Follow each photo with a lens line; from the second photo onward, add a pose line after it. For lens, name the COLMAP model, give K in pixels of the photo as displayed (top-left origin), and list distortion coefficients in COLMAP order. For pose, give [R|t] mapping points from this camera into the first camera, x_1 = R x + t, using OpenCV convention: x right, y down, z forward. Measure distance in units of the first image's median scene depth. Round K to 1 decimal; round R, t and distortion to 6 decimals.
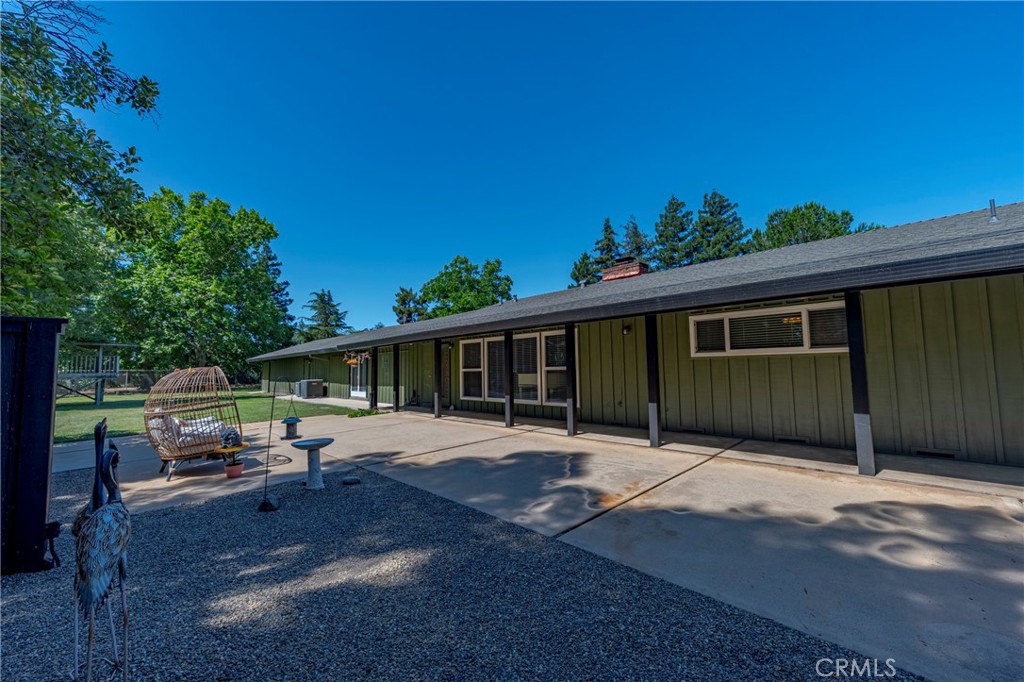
lens RADIAL K [[401.8, 0, 510.0], [0, 401.8, 340.4], [0, 0, 1]] dist [-0.001032, -0.000004]
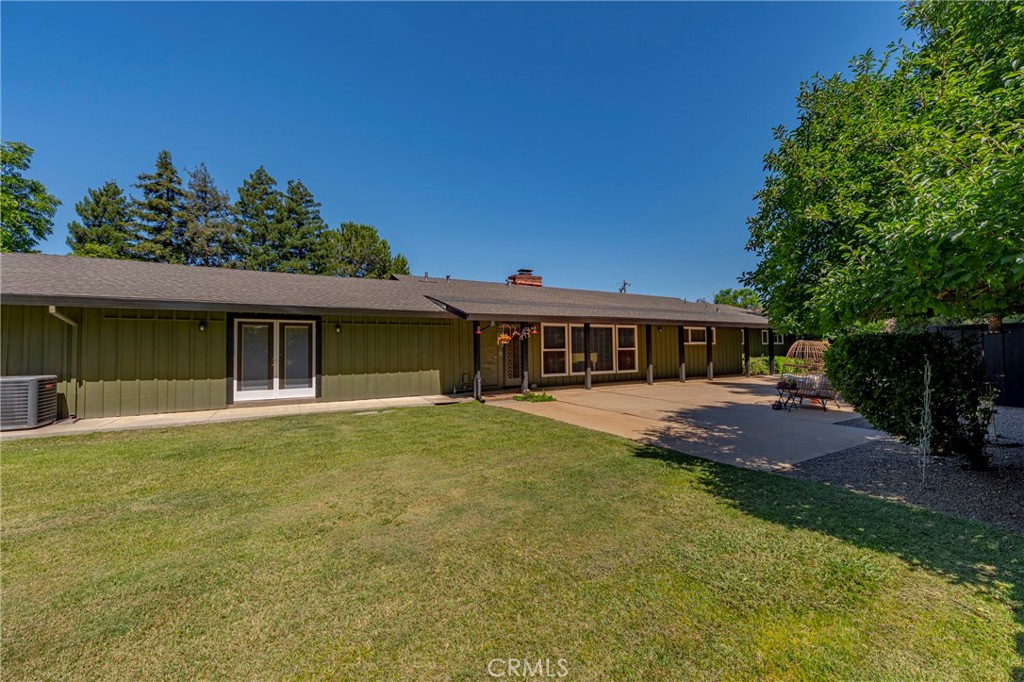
lens RADIAL K [[401.8, 0, 510.0], [0, 401.8, 340.4], [0, 0, 1]] dist [-0.001032, -0.000004]
pose [[0.245508, 0.040643, 0.968542, -0.339270], [-0.058945, 0.997898, -0.026933, 0.023407], [-0.967601, -0.050478, 0.247388, 0.231258]]
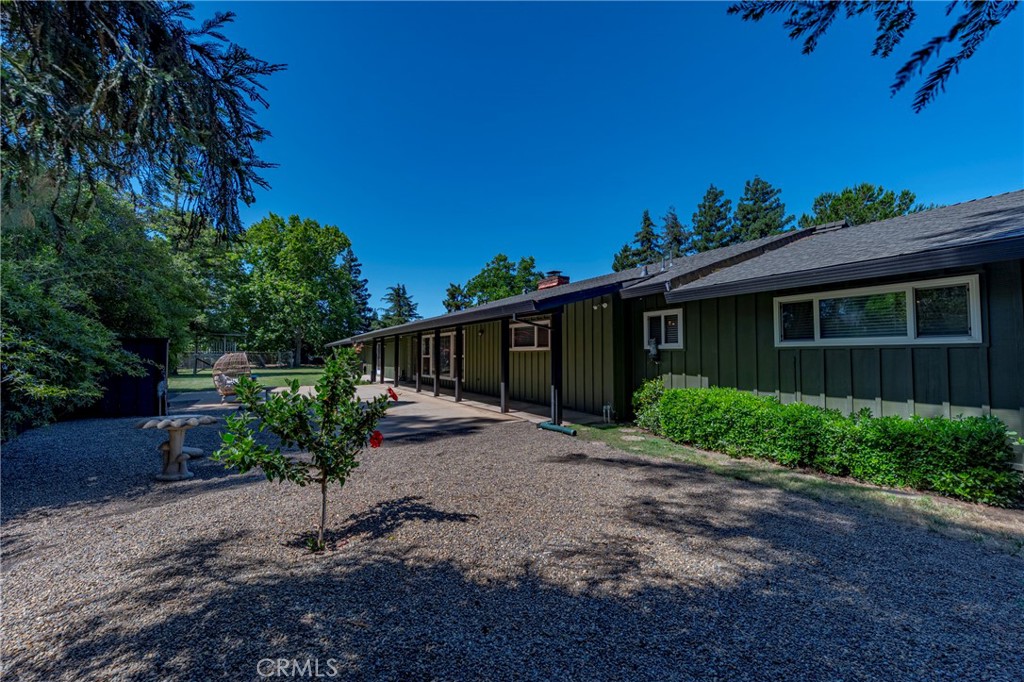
lens RADIAL K [[401.8, 0, 510.0], [0, 401.8, 340.4], [0, 0, 1]] dist [-0.001032, -0.000004]
pose [[0.976940, 0.010033, -0.213276, 0.143068], [-0.002514, 0.999367, 0.035493, -0.010004], [0.213497, -0.034139, 0.976347, -0.097279]]
